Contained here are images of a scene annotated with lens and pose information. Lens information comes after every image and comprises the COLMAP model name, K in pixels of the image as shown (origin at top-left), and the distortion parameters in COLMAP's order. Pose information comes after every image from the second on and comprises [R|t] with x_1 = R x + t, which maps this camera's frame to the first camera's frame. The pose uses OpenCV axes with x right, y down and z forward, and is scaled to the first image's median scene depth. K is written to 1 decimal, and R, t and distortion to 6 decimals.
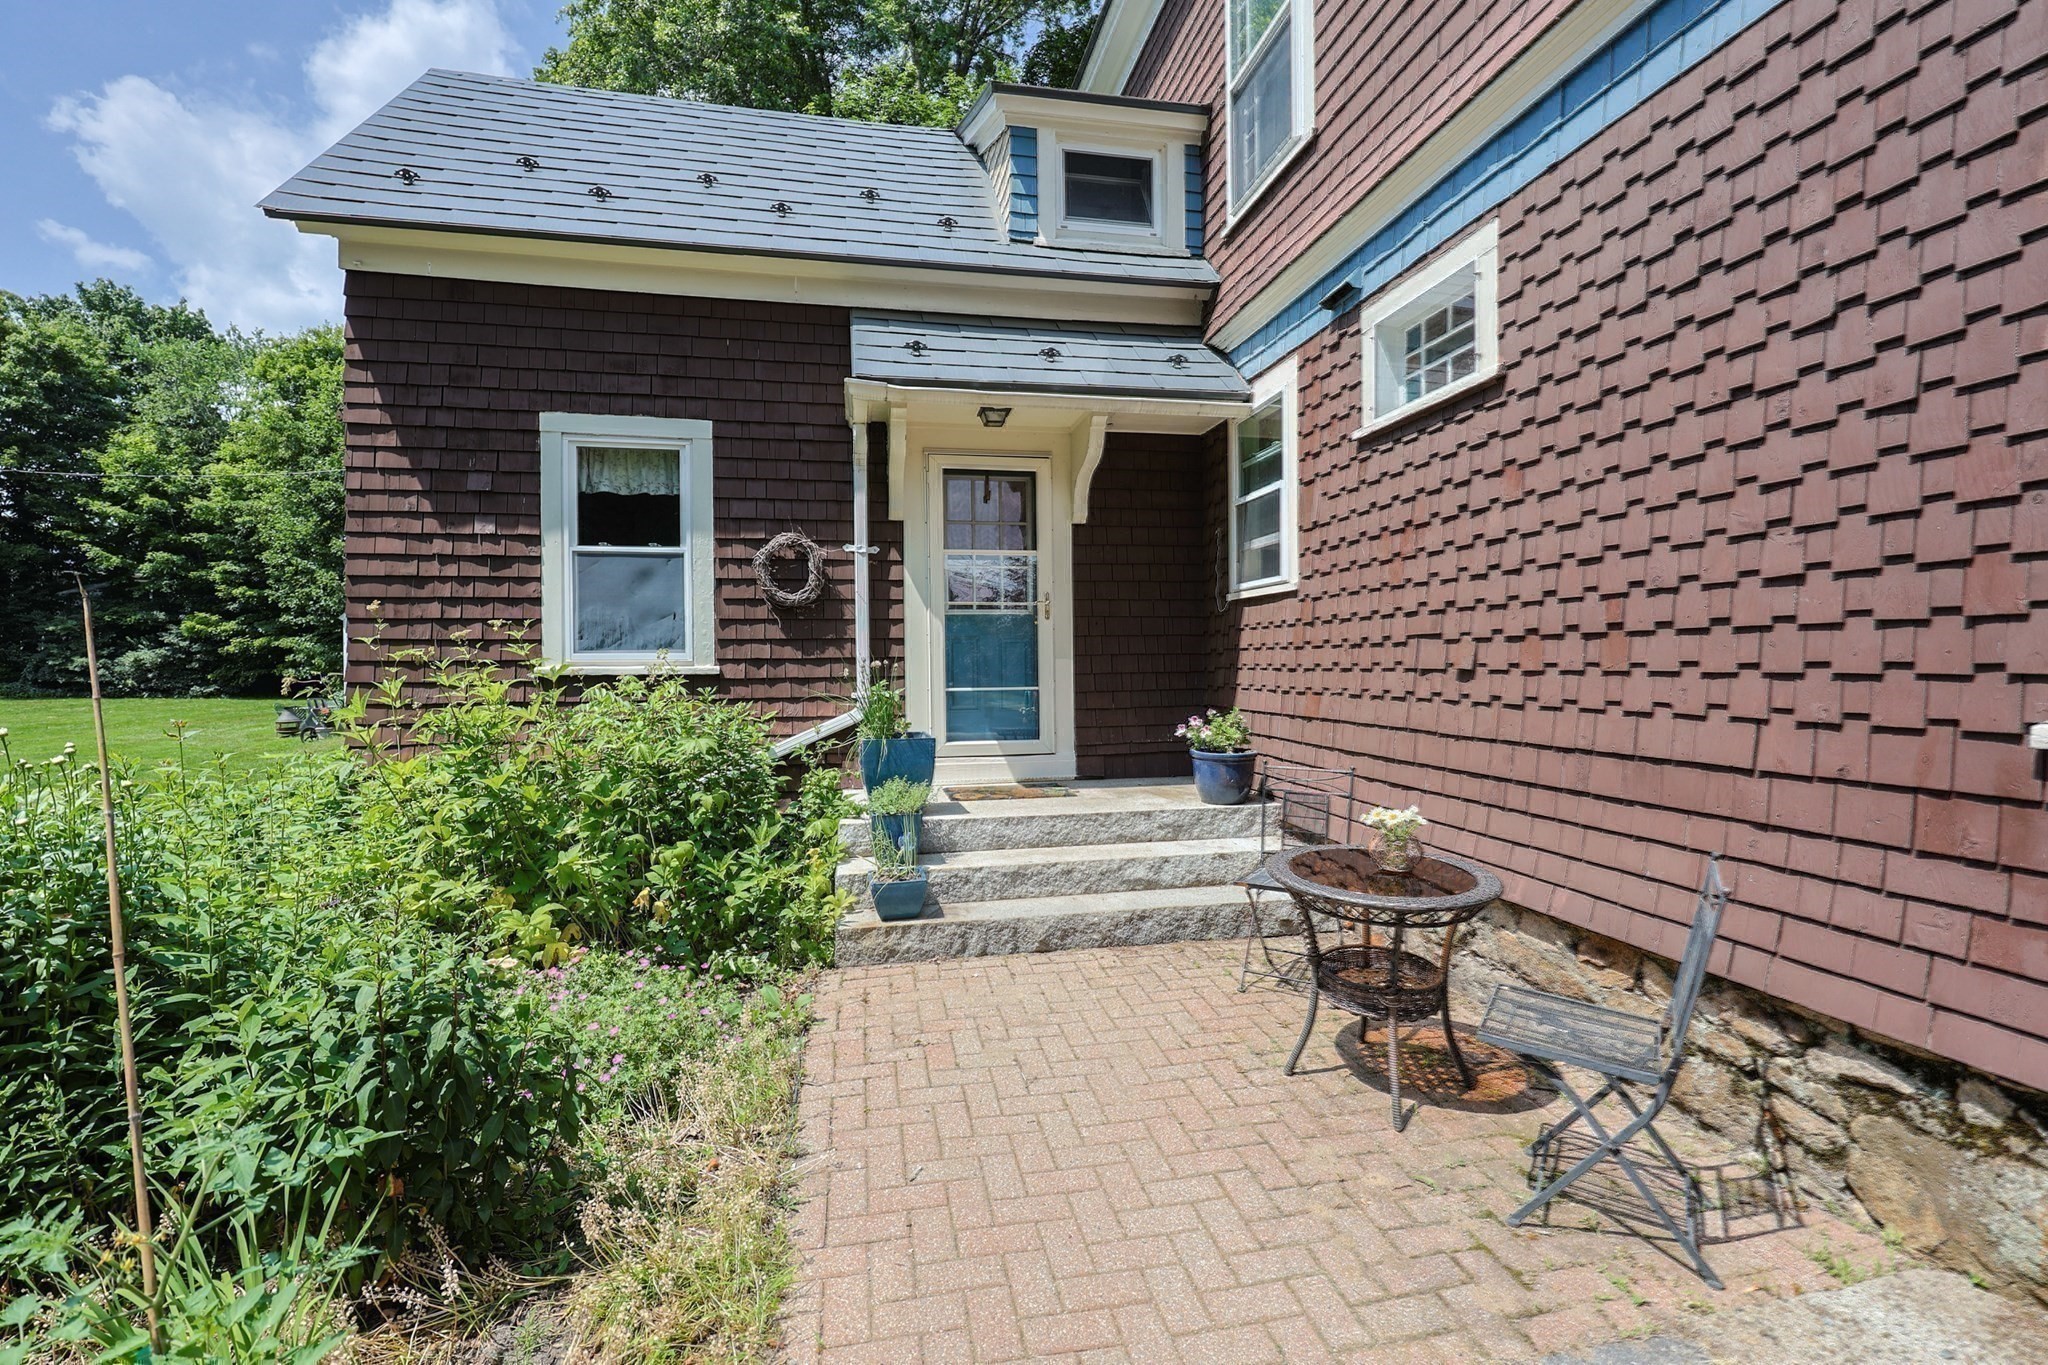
lens RADIAL K [[879.0, 0, 1006.0], [0, 879.0, 664.4], [0, 0, 1]] dist [-0.005590, -0.000438]
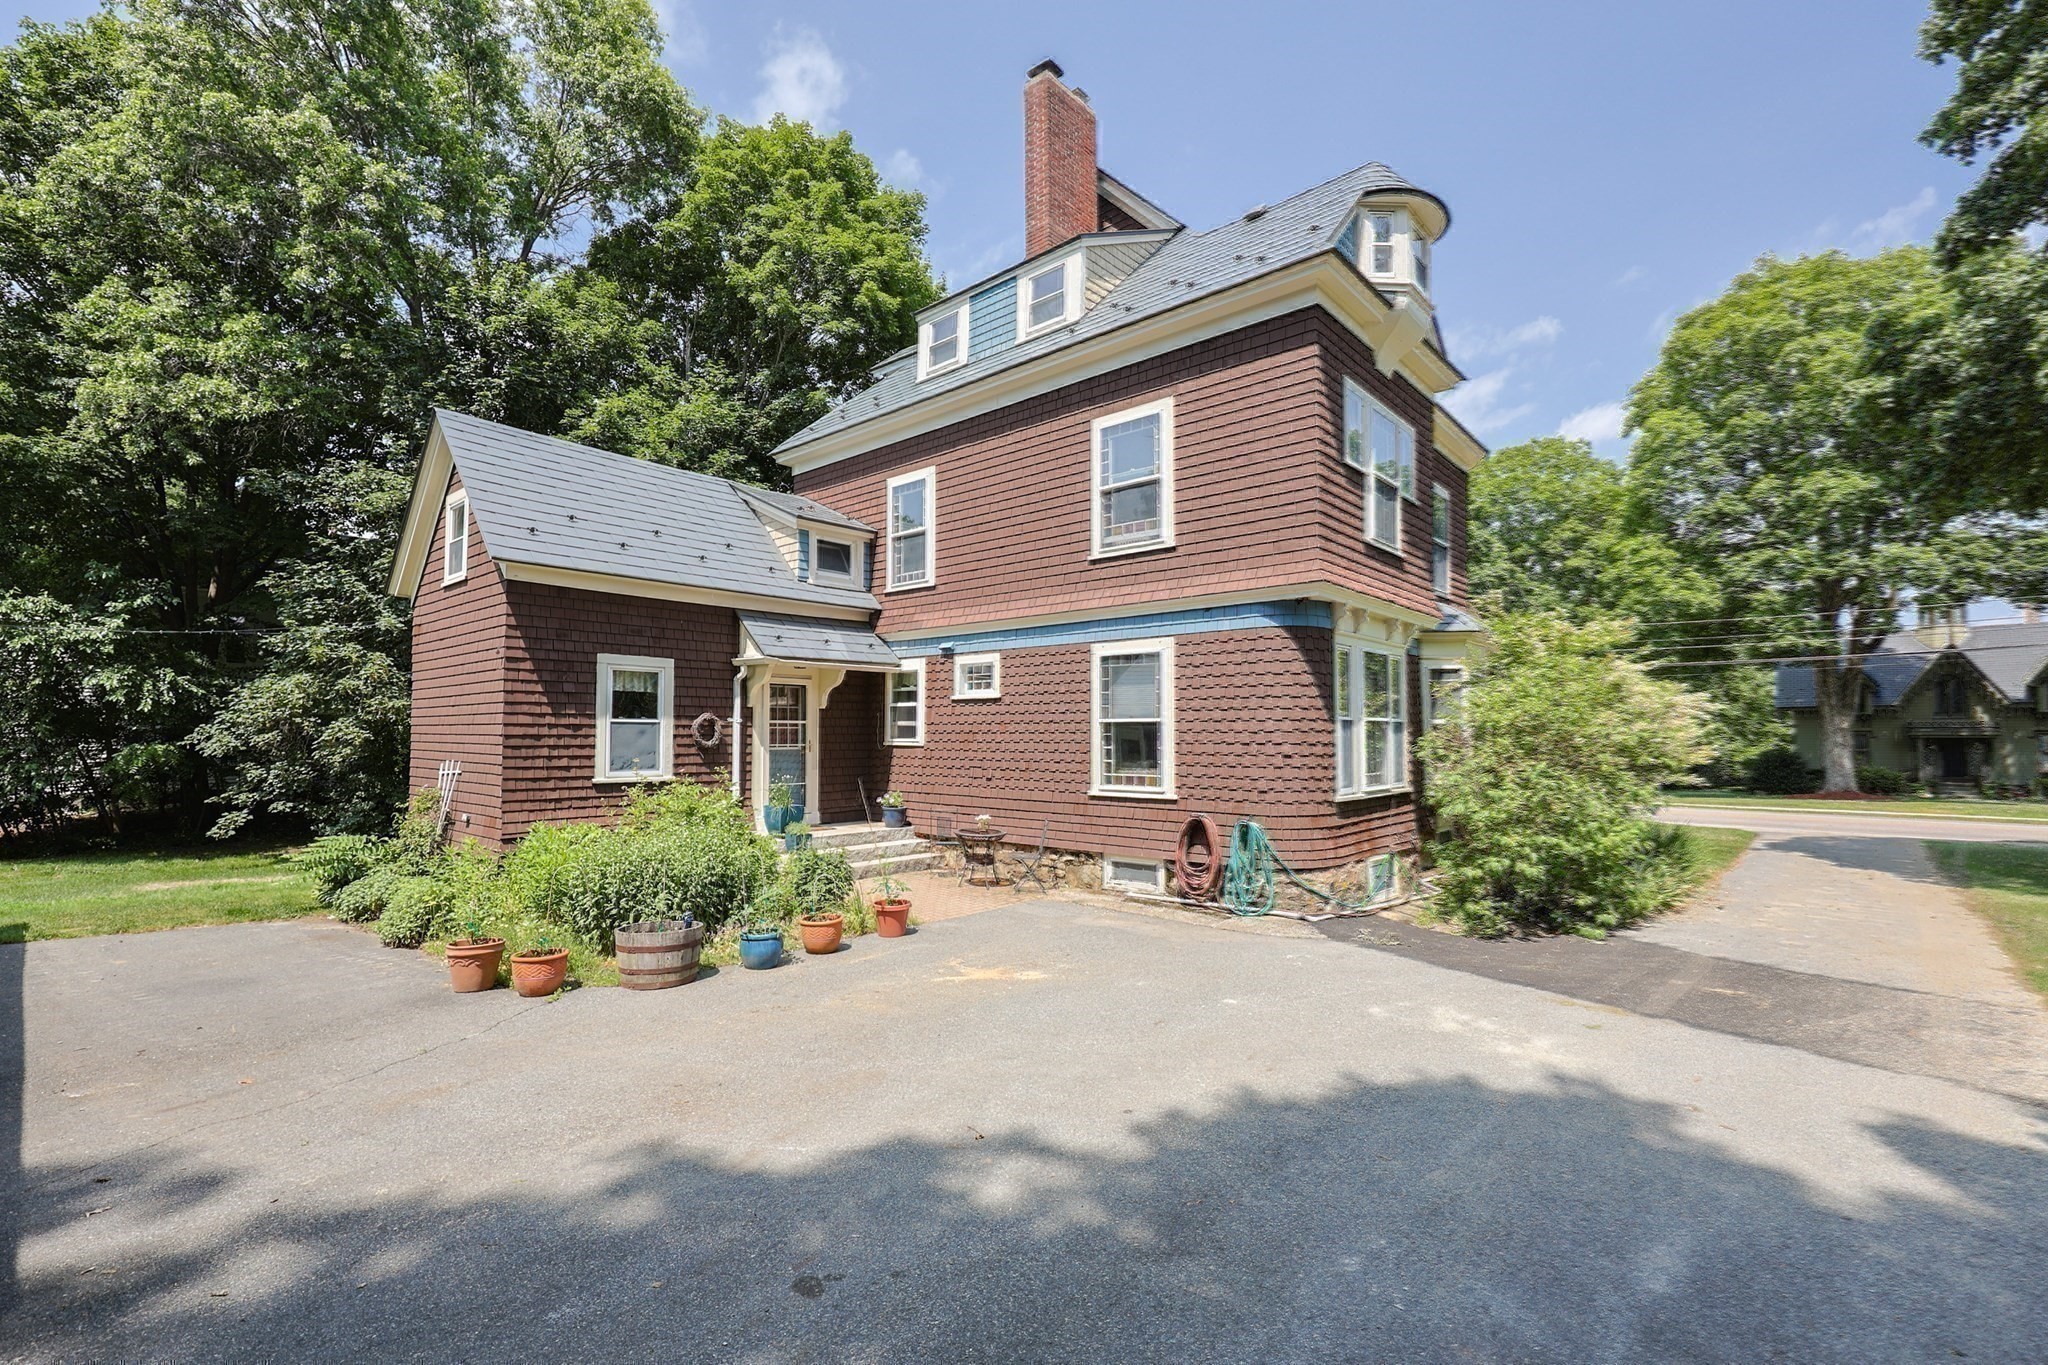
lens RADIAL K [[879.0, 0, 1034.2], [0, 879.0, 687.0], [0, 0, 1]] dist [-0.005590, -0.000438]
pose [[0.777622, 0.045564, 0.627079, -1.022899], [-0.007904, 0.998000, -0.062714, -0.090646], [-0.628683, 0.043811, 0.776427, -1.217169]]
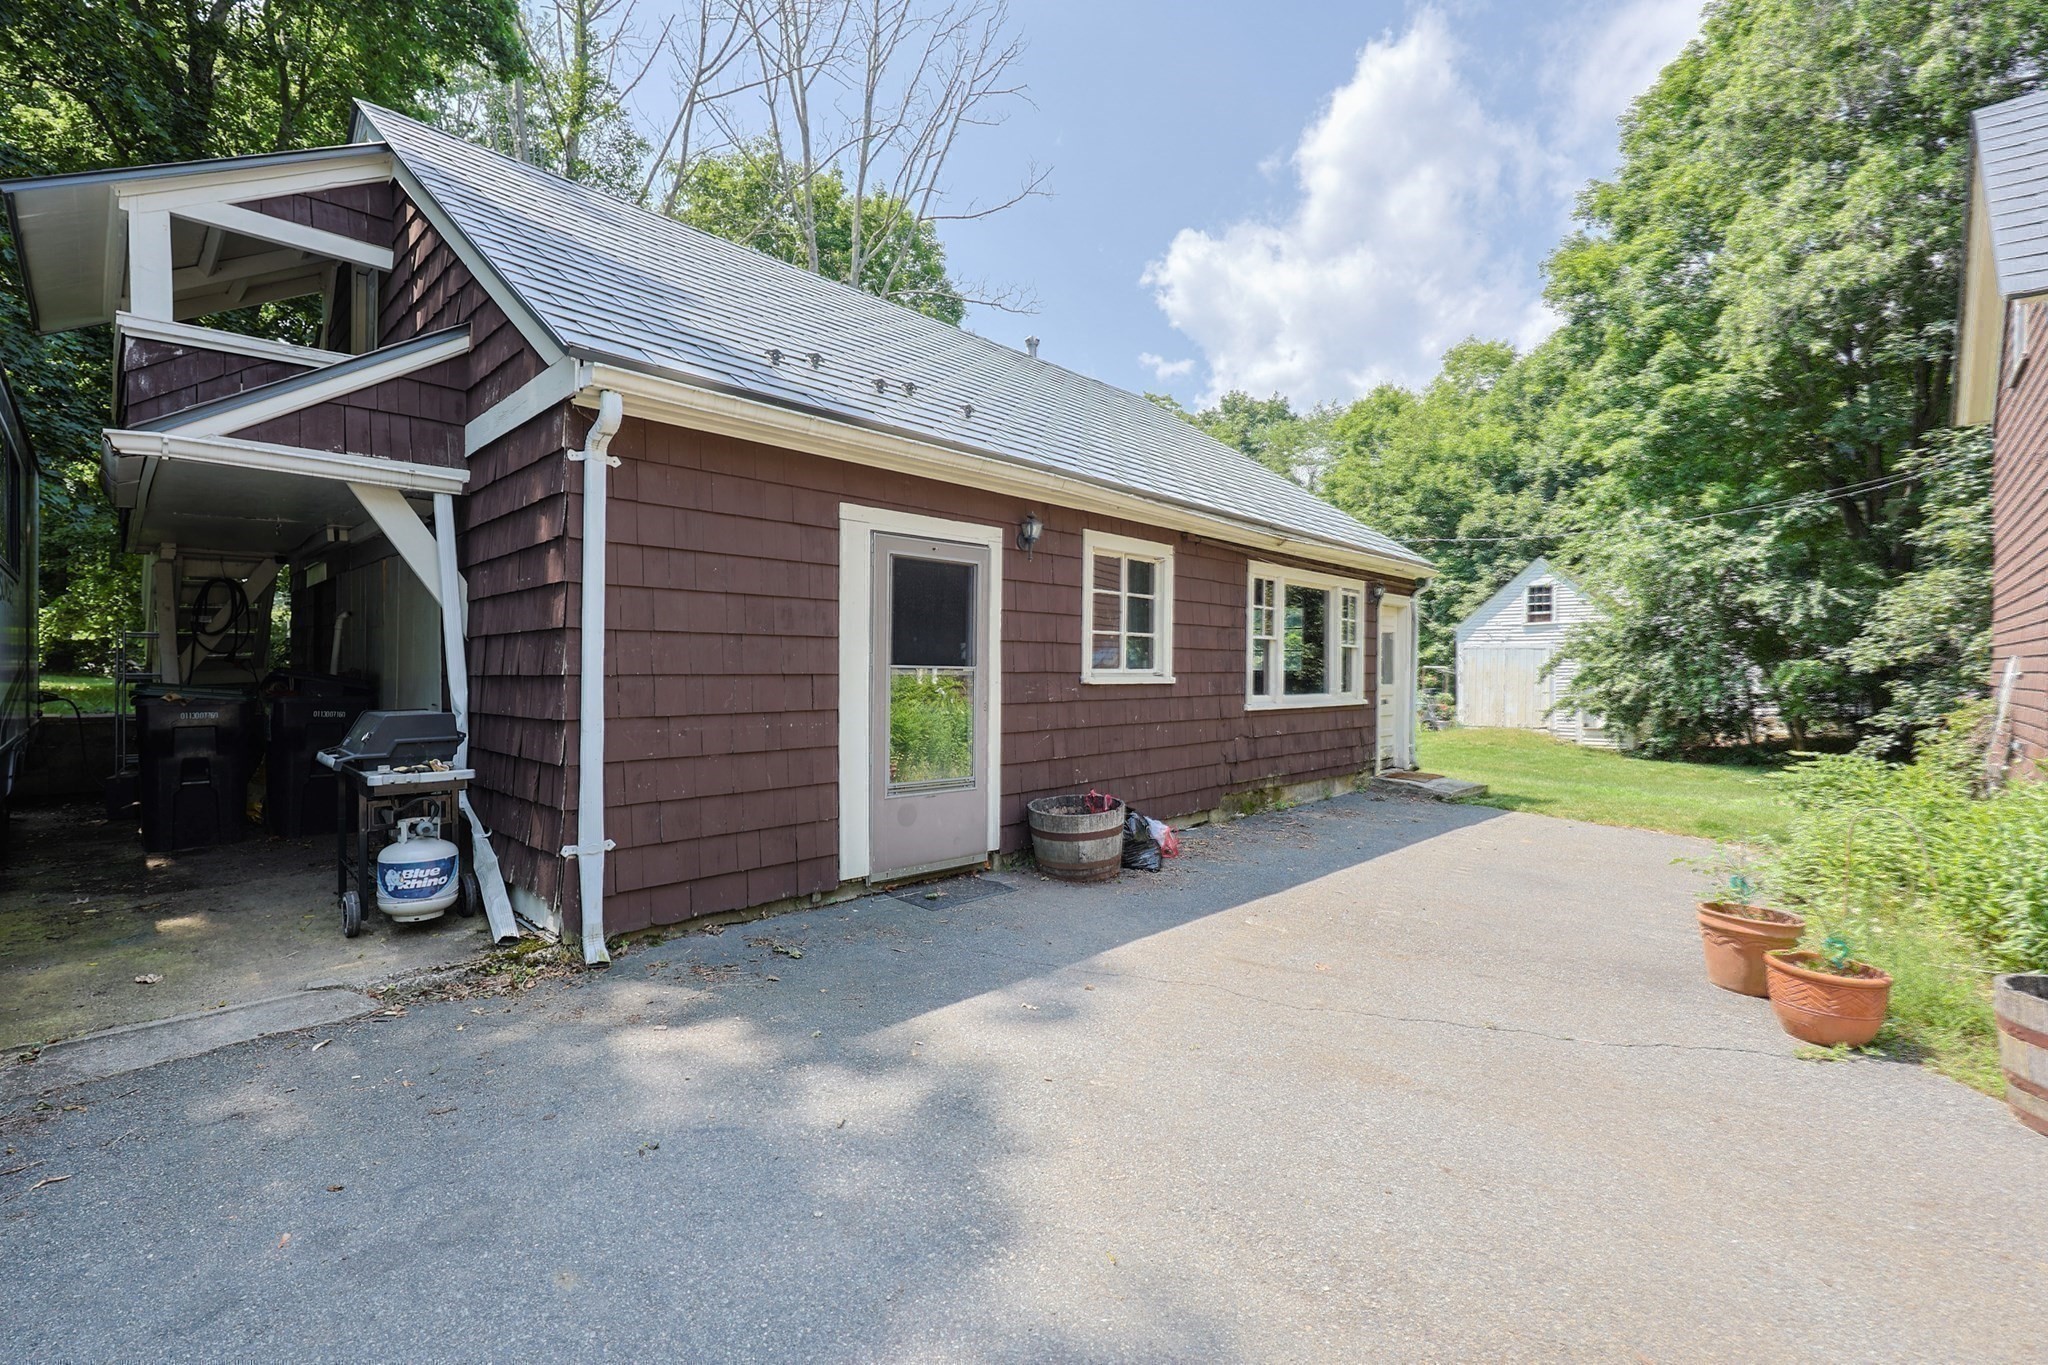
lens RADIAL K [[879.0, 0, 1030.7], [0, 879.0, 687.4], [0, 0, 1]] dist [-0.005590, -0.000438]
pose [[0.589114, 0.034383, -0.807318, -0.860008], [-0.012558, 0.999363, 0.033398, -0.065059], [0.807952, -0.009537, 0.589171, -1.025527]]
